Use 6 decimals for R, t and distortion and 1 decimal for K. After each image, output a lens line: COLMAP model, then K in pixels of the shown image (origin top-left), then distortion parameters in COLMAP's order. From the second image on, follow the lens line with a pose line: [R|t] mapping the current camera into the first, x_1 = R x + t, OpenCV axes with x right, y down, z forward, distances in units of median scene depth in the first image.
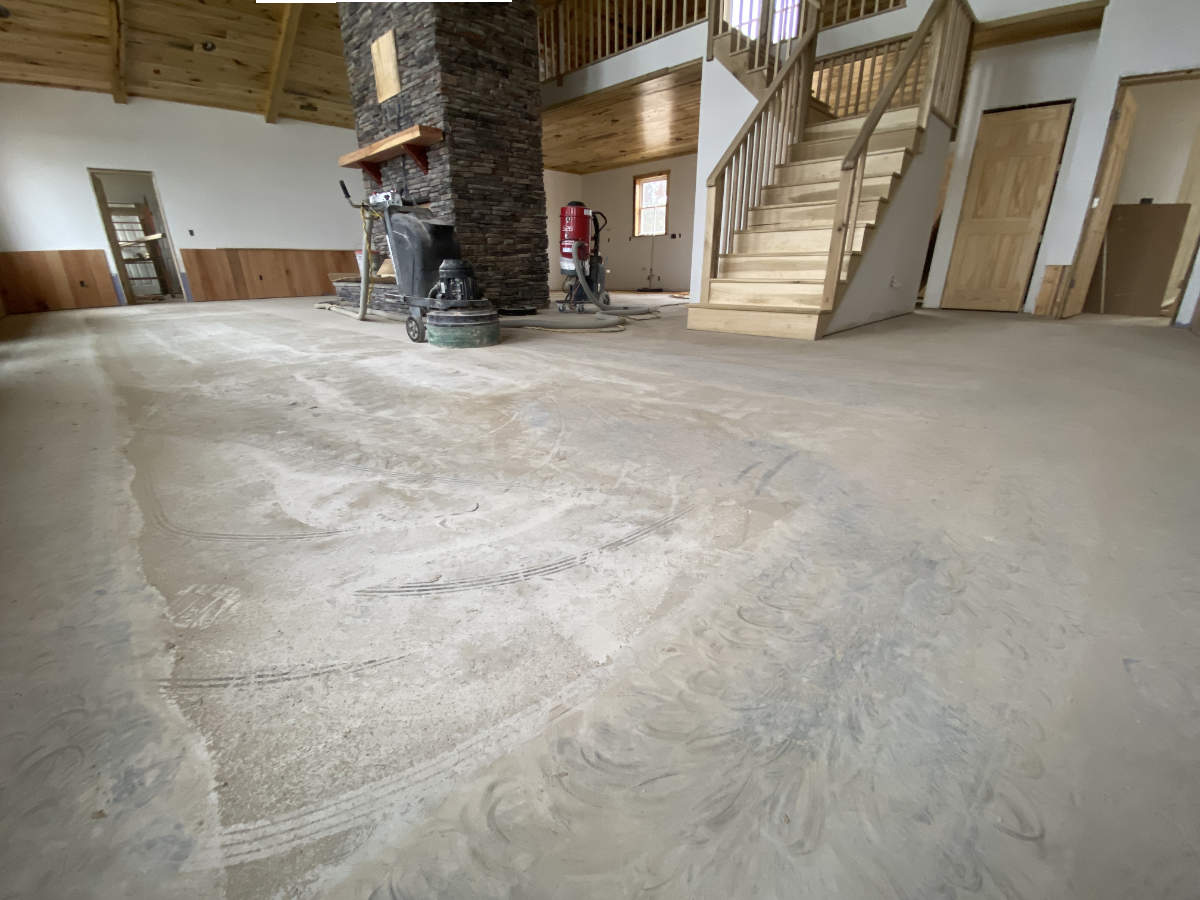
lens RADIAL K [[483.4, 0, 622.5], [0, 483.4, 453.3], [0, 0, 1]] dist [-0.030050, -0.002830]
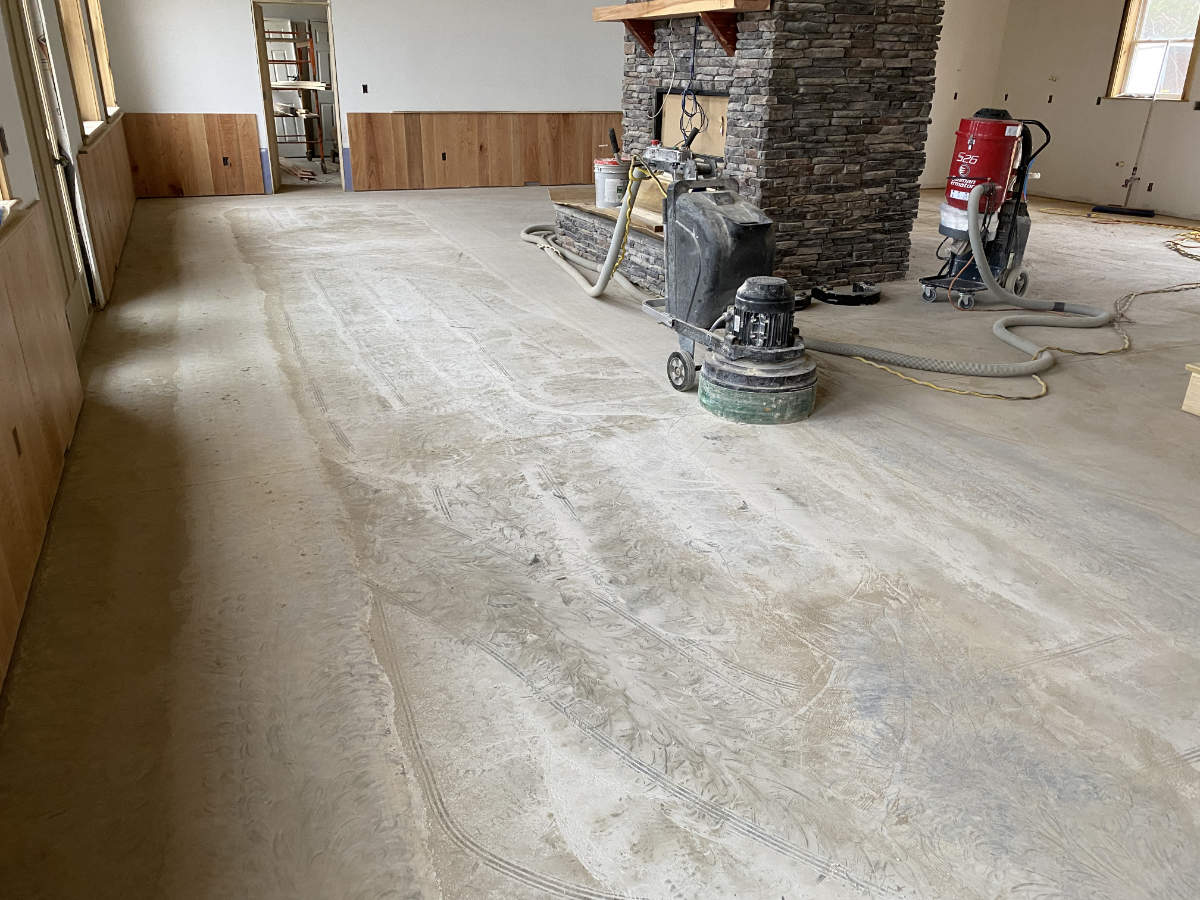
lens RADIAL K [[919.0, 0, 595.4], [0, 919.0, 453.0], [0, 0, 1]] dist [0.023732, -0.026846]
pose [[0.900045, 0.172520, -0.400195, -0.033329], [-0.170150, 0.984533, 0.041752, -0.199593], [0.401208, 0.030515, 0.915478, -0.164686]]
